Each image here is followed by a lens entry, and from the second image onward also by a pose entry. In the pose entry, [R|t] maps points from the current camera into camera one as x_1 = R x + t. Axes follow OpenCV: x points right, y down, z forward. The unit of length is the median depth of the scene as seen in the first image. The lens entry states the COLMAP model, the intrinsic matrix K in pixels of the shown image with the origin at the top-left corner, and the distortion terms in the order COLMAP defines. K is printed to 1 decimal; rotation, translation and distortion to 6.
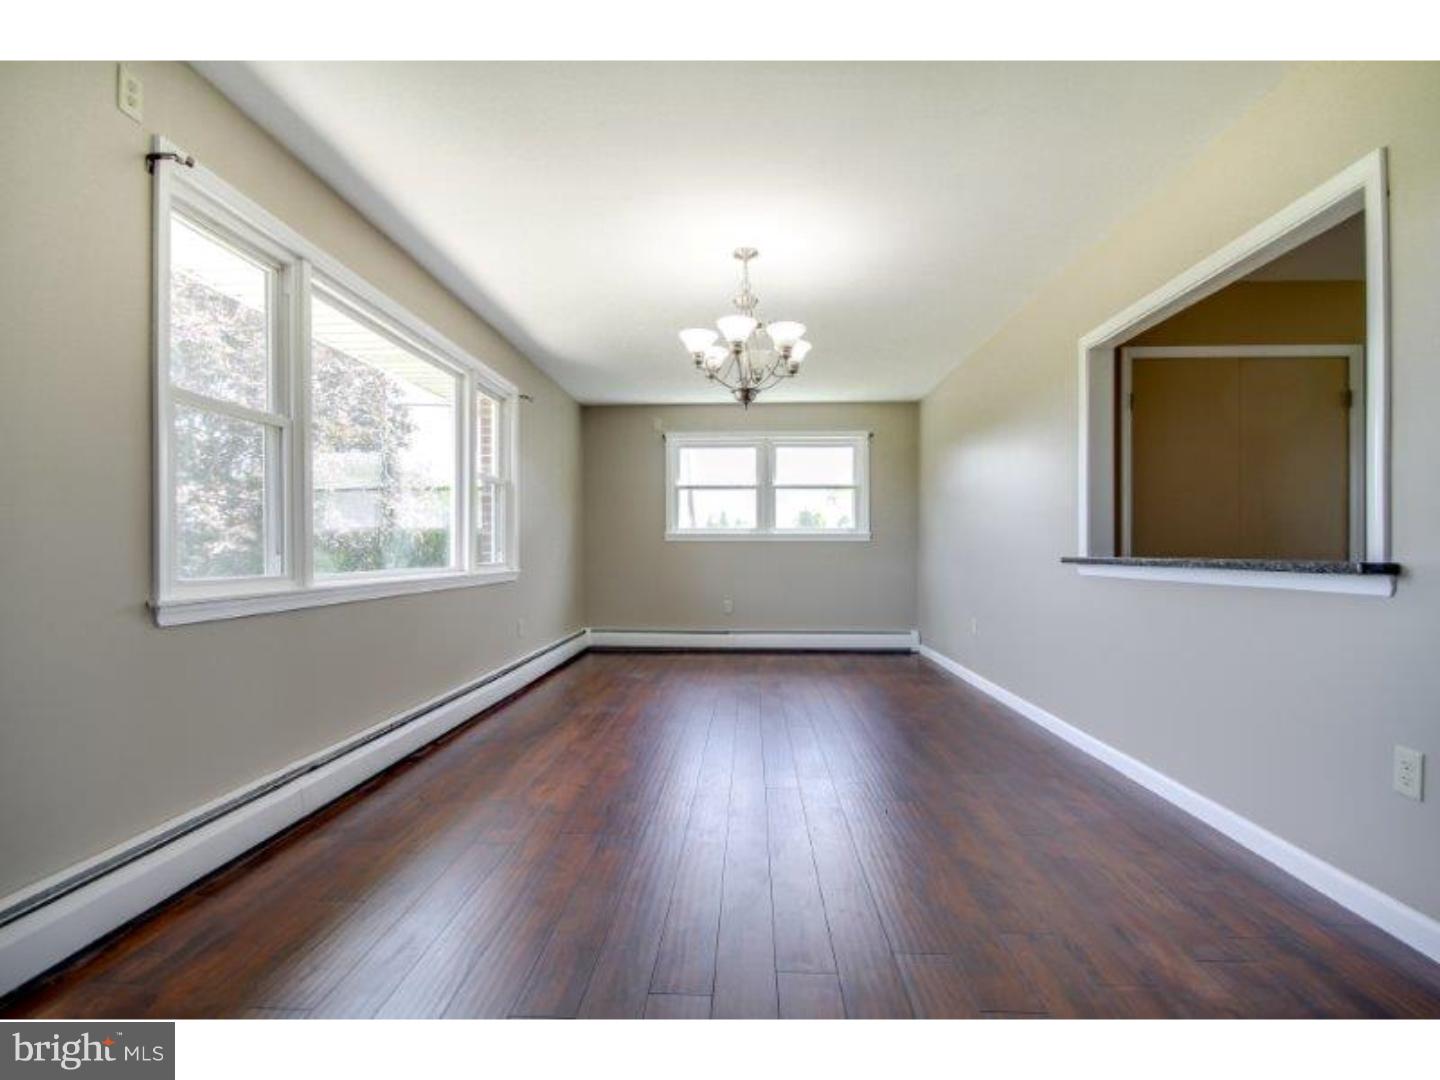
lens RADIAL K [[671.8, 0, 720.0], [0, 671.8, 540.0], [0, 0, 1]] dist [-0.014175, -0.001031]
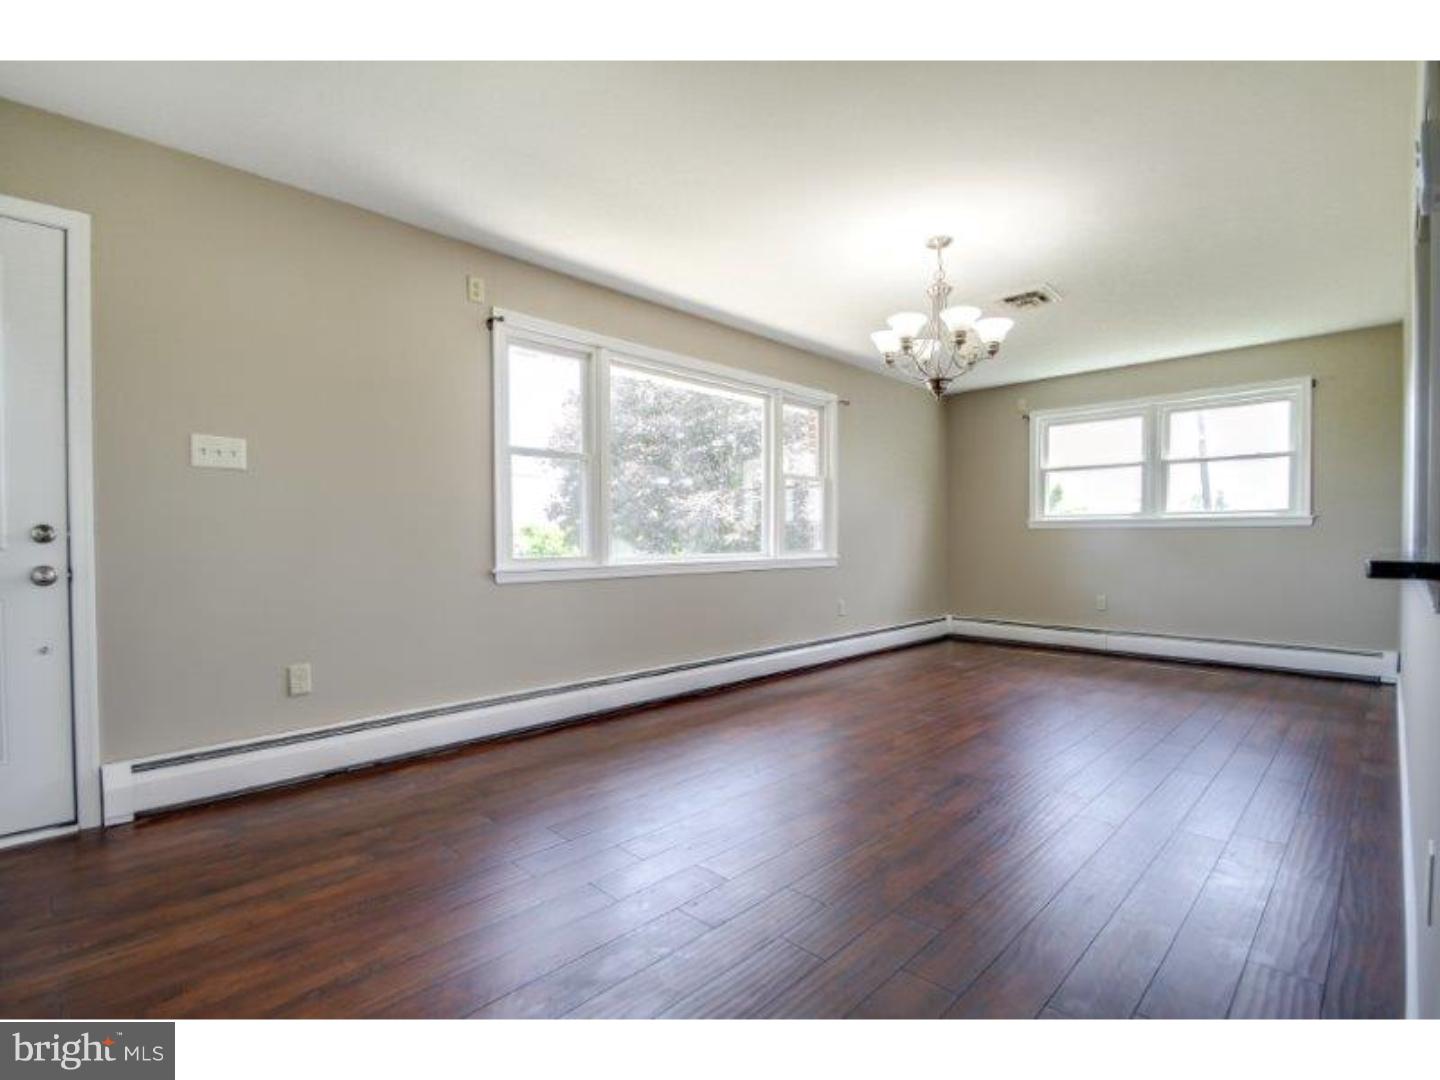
lens RADIAL K [[695.7, 0, 748.4], [0, 695.7, 549.8], [0, 0, 1]] dist [0.003489, -0.000041]
pose [[0.744639, 0.009405, -0.667401, 0.372860], [0.012856, 0.999513, 0.028429, -0.002375], [0.667344, -0.029749, 0.744156, 0.020846]]
